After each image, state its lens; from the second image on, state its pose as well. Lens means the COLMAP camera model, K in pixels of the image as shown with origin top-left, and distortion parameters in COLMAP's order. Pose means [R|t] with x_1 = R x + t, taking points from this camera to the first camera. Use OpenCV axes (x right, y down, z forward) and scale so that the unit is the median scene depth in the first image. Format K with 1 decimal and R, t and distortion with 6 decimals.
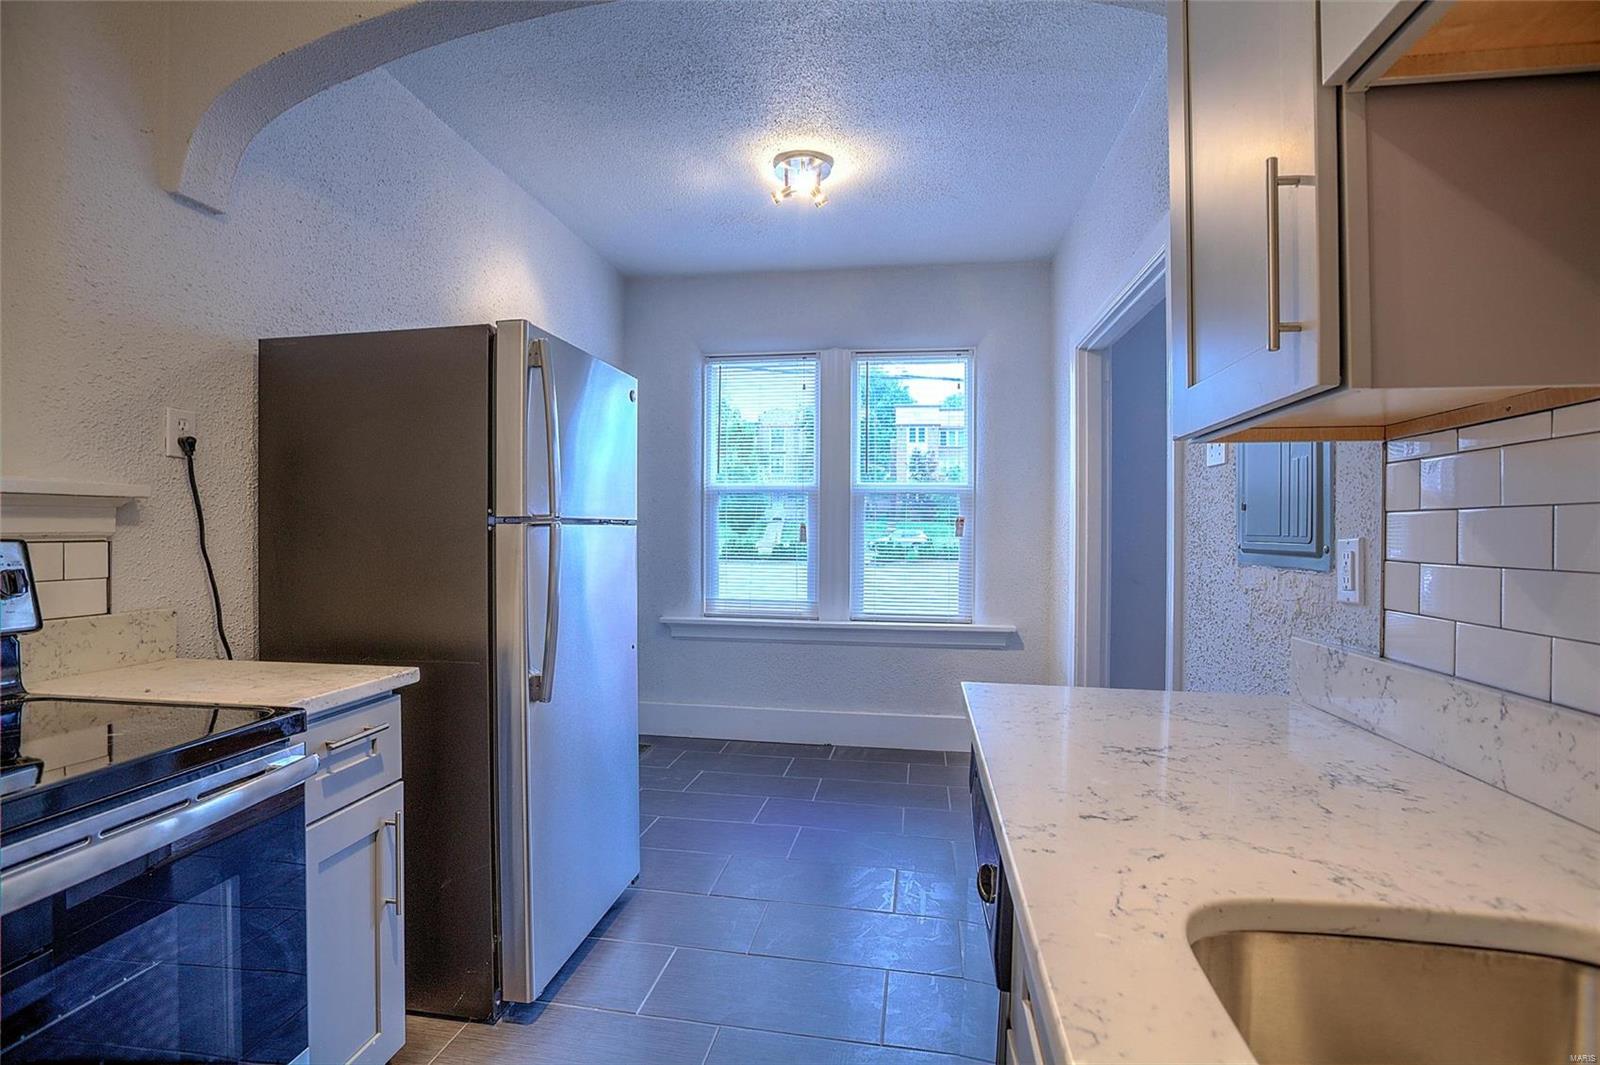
lens RADIAL K [[729.0, 0, 801.2], [0, 729.0, 529.8], [0, 0, 1]] dist [-0.051996, 0.020036]
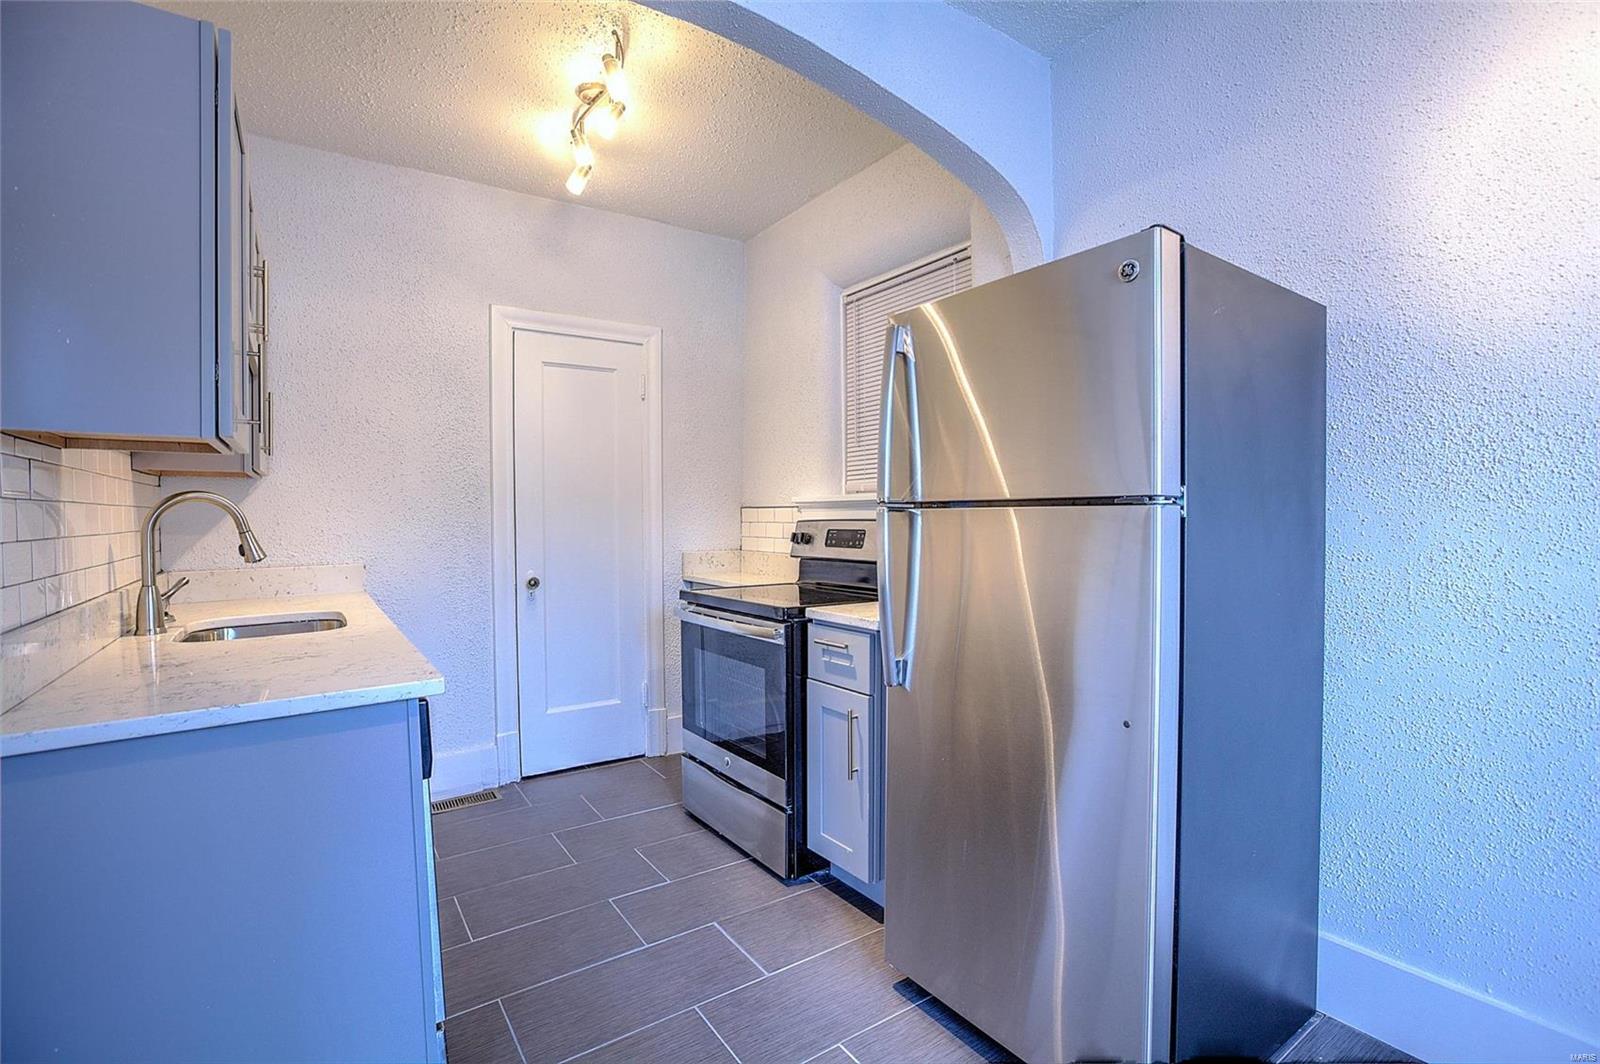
lens RADIAL K [[736.7, 0, 799.8], [0, 736.7, 530.5], [0, 0, 1]] dist [-0.049768, 0.020935]
pose [[-0.727903, 0.012415, -0.685568, 0.743319], [0.000673, 0.999849, 0.017392, 0.004932], [0.685680, 0.012198, -0.727801, 2.827463]]
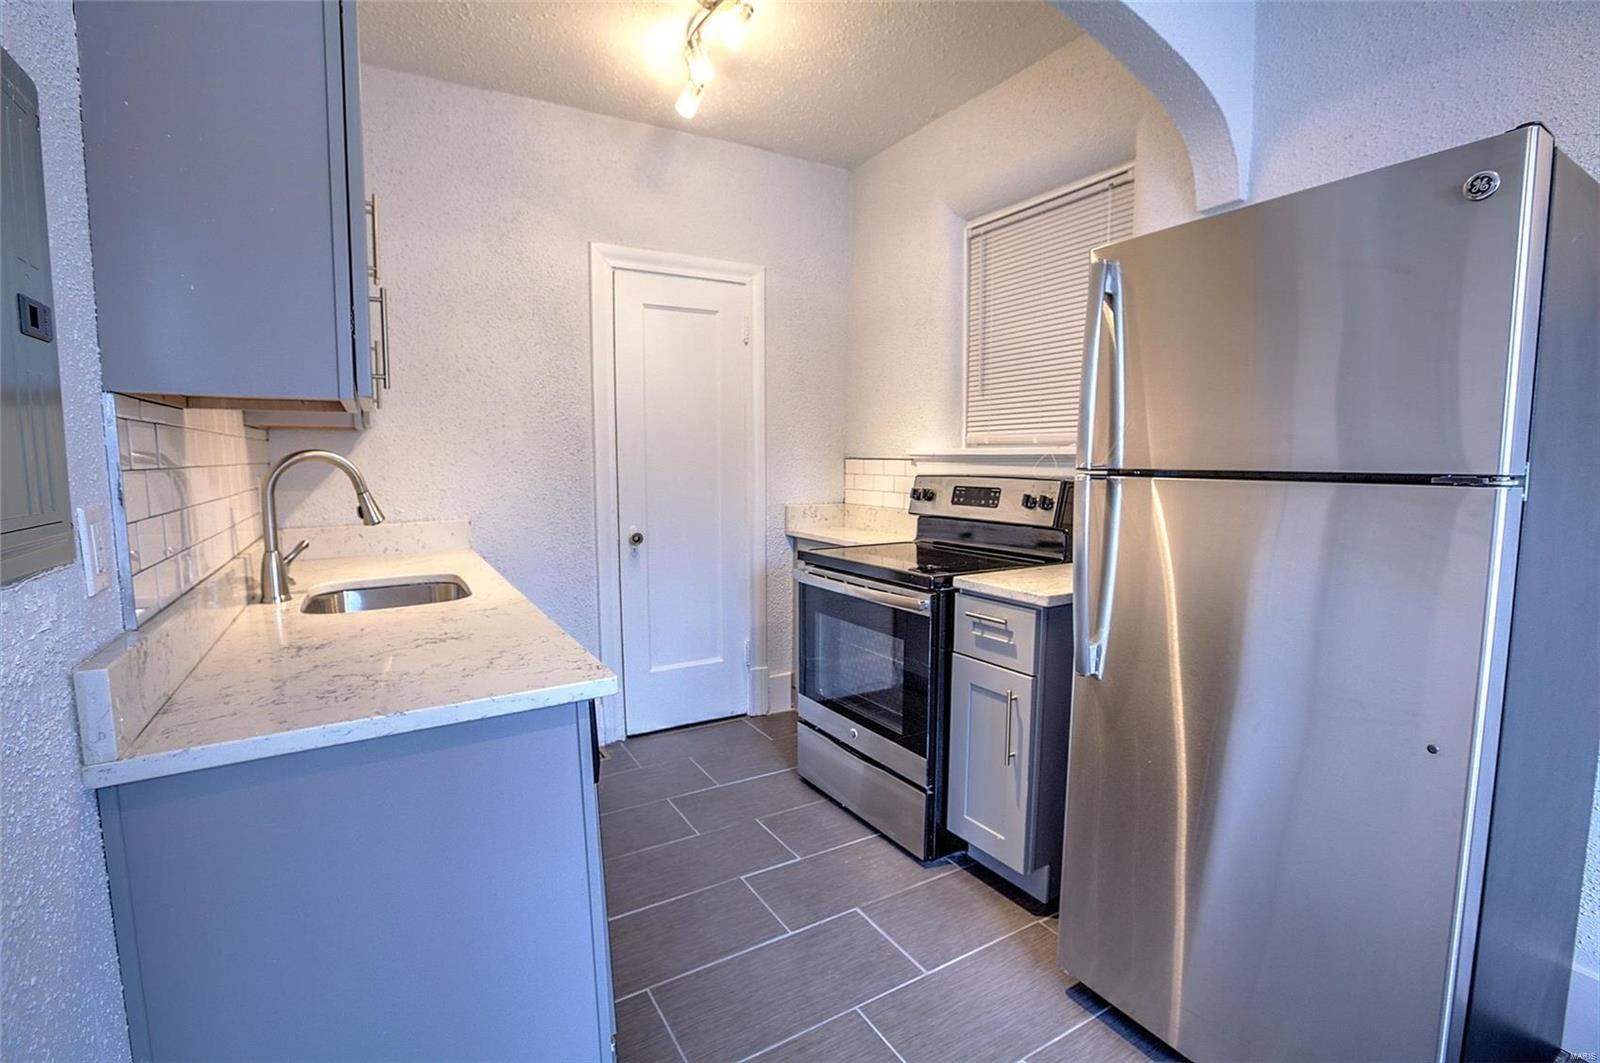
lens RADIAL K [[729.0, 0, 801.2], [0, 729.0, 528.8], [0, 0, 1]] dist [-0.051996, 0.020036]
pose [[-0.771264, 0.058374, -0.633833, 0.801493], [-0.003916, 0.995332, 0.096432, -0.048569], [0.636503, 0.076857, -0.767435, 2.479920]]
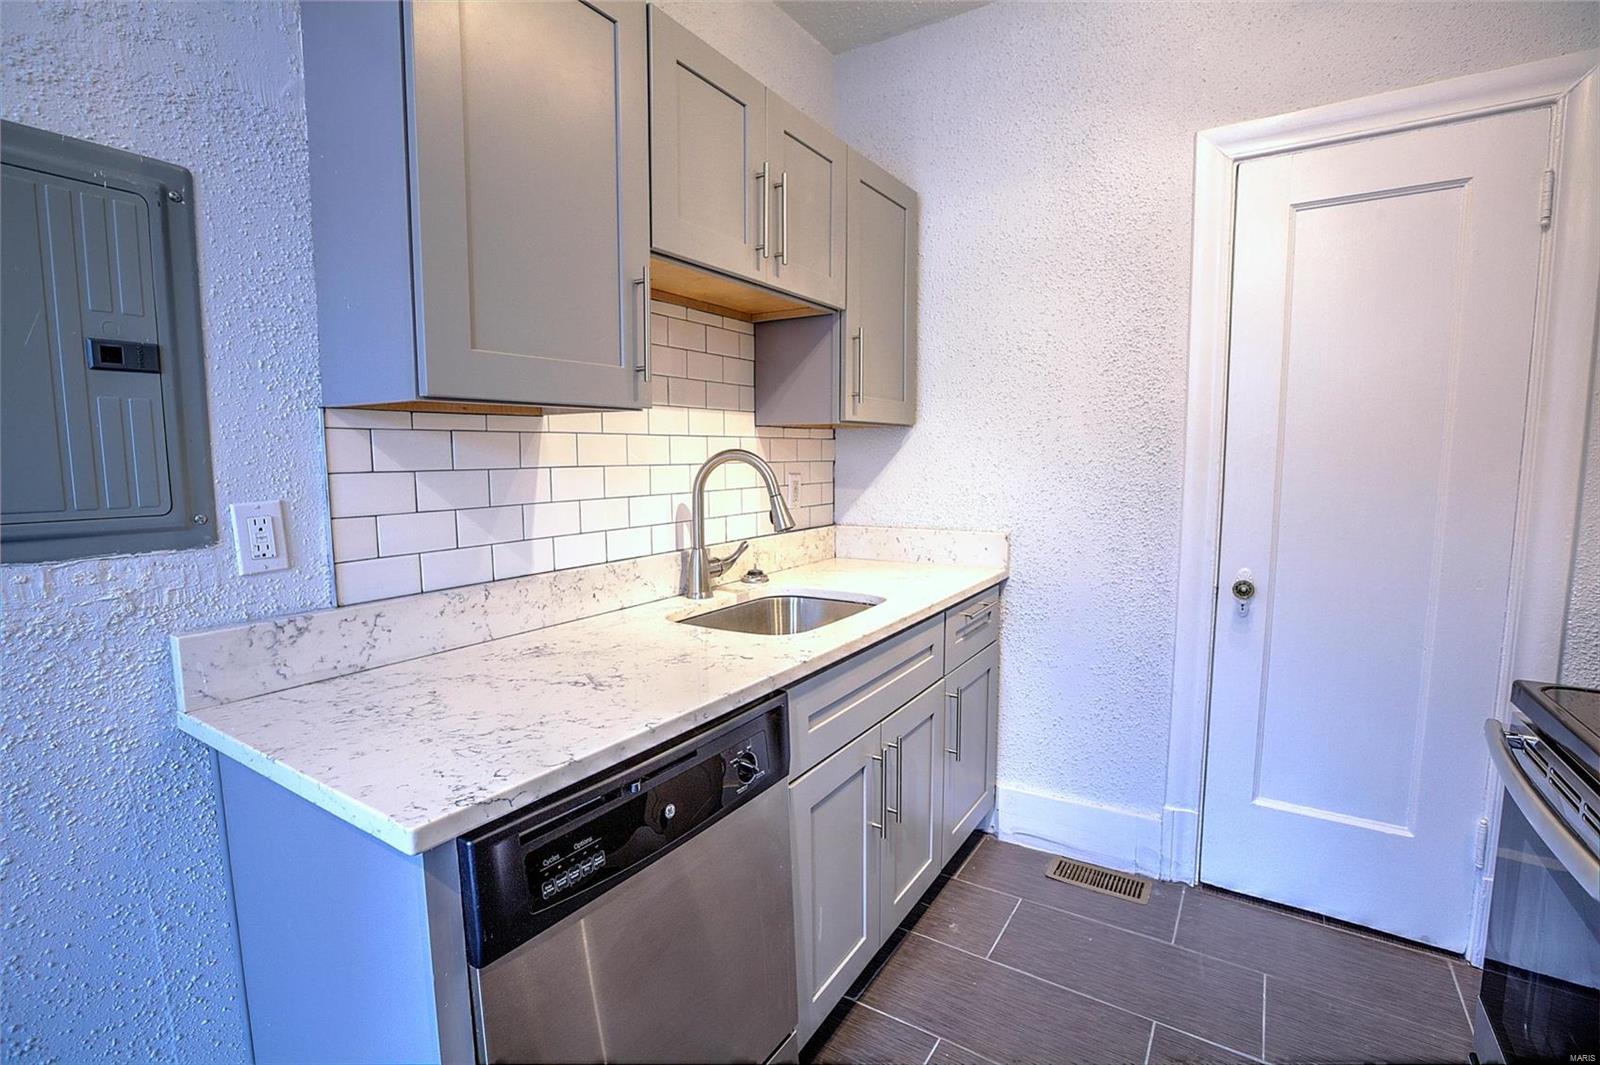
lens RADIAL K [[729.0, 0, 801.2], [0, 729.0, 529.8], [0, 0, 1]] dist [-0.051996, 0.020036]
pose [[-0.913113, -0.046862, 0.405003, -0.297605], [-0.003588, 0.994258, 0.106954, -0.064224], [-0.407690, 0.096208, -0.908038, 1.870526]]
